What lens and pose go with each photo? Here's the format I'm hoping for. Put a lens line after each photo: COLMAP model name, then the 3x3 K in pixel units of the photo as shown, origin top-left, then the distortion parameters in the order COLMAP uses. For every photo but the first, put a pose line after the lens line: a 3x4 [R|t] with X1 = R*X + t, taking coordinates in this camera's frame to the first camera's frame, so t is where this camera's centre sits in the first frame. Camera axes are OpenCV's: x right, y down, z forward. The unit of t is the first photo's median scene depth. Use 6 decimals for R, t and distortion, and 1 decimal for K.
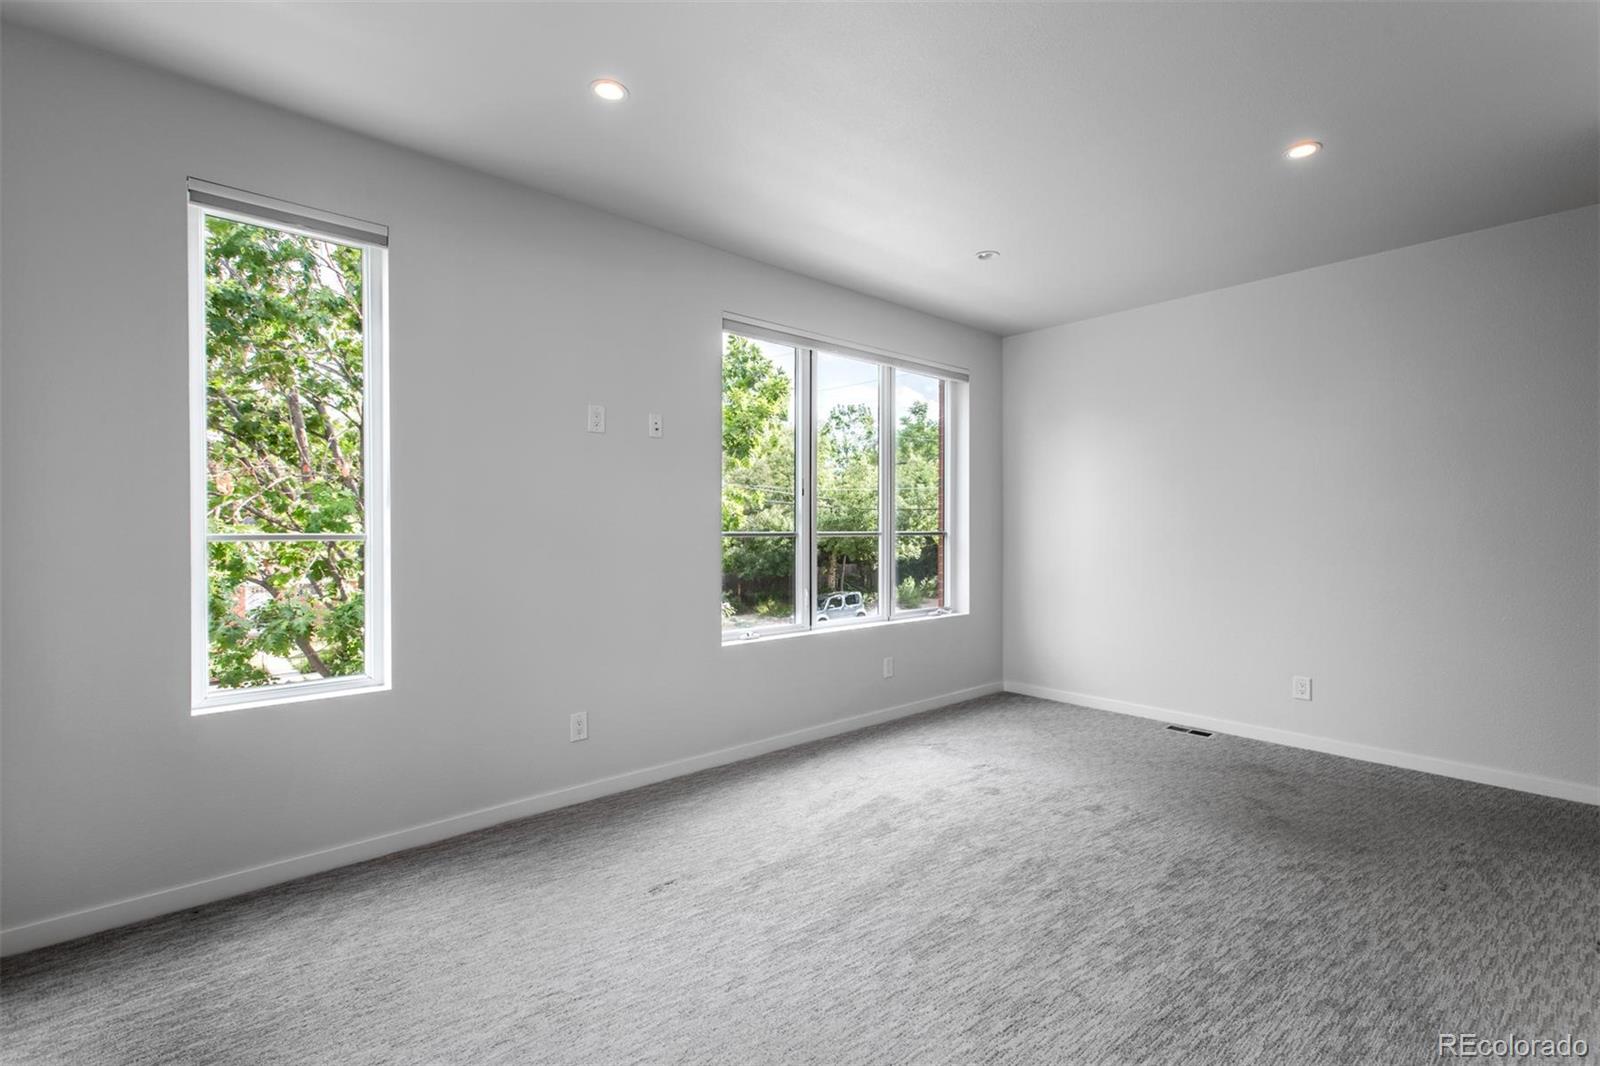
lens RADIAL K [[728.2, 0, 807.9], [0, 728.2, 537.9], [0, 0, 1]] dist [0.005888, 0.000547]
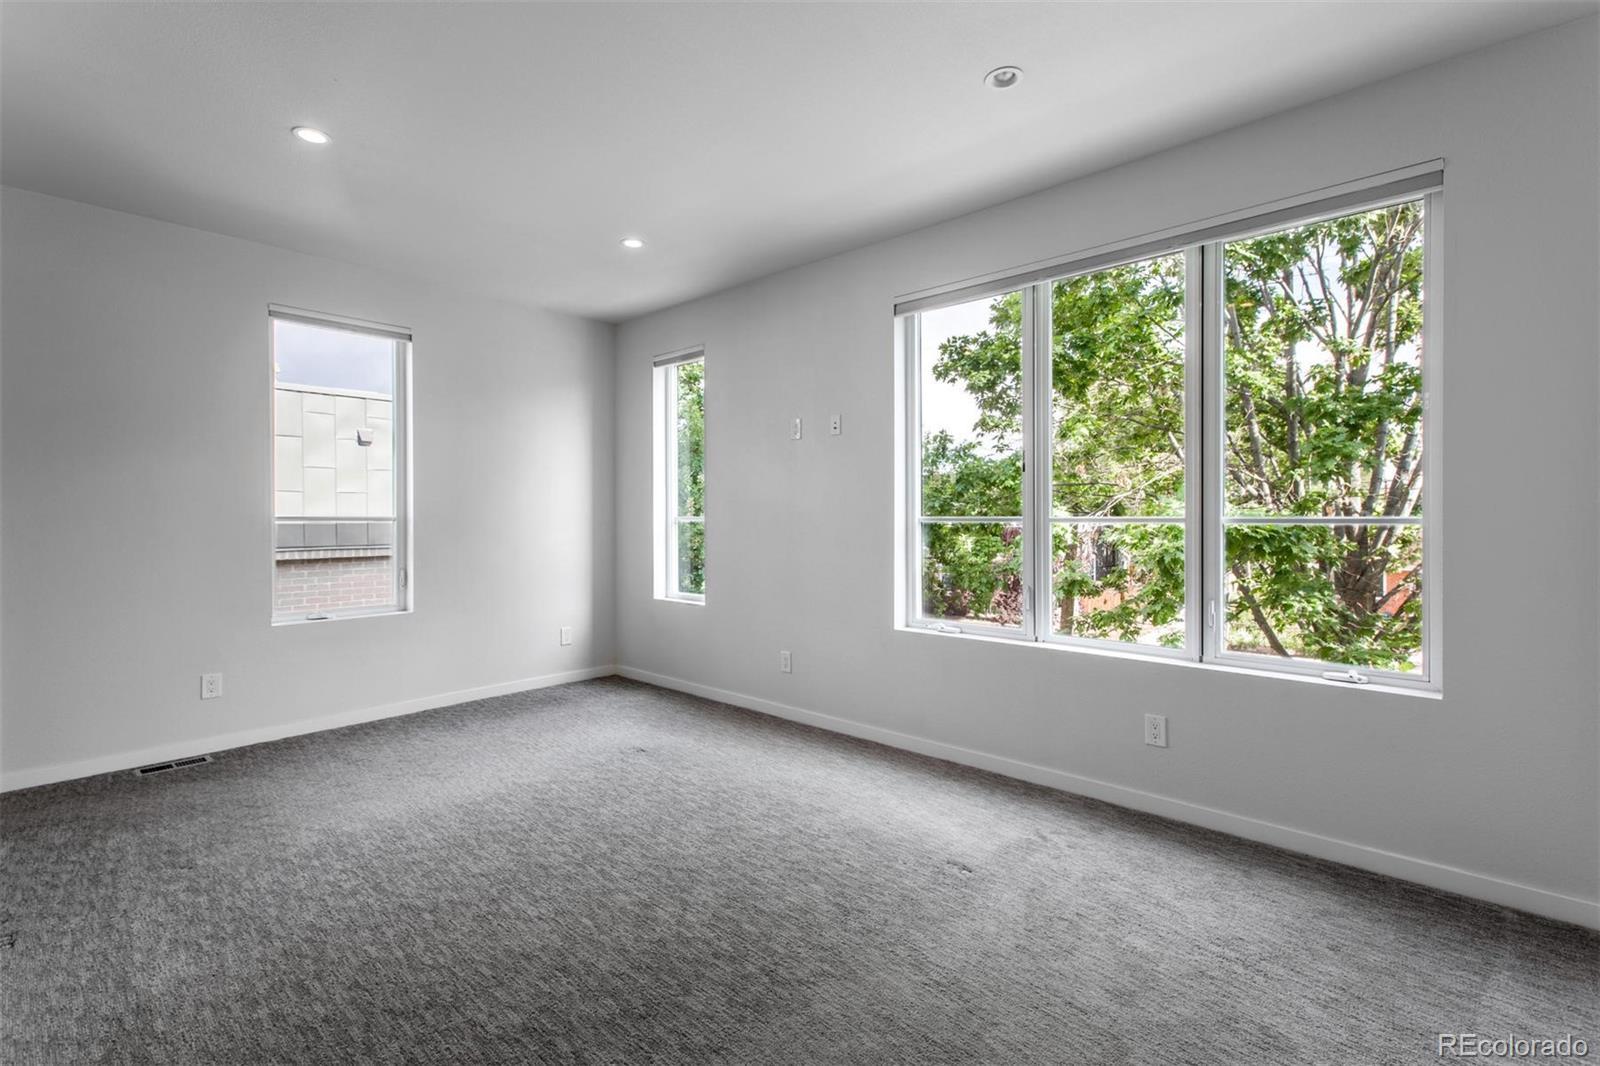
lens RADIAL K [[728.2, 0, 807.2], [0, 728.2, 519.7], [0, 0, 1]] dist [0.005888, 0.000547]
pose [[0.096099, 0.009695, -0.995325, 0.831987], [-0.004049, 0.999948, 0.009349, -0.011785], [0.995364, 0.003131, 0.096134, 0.742399]]
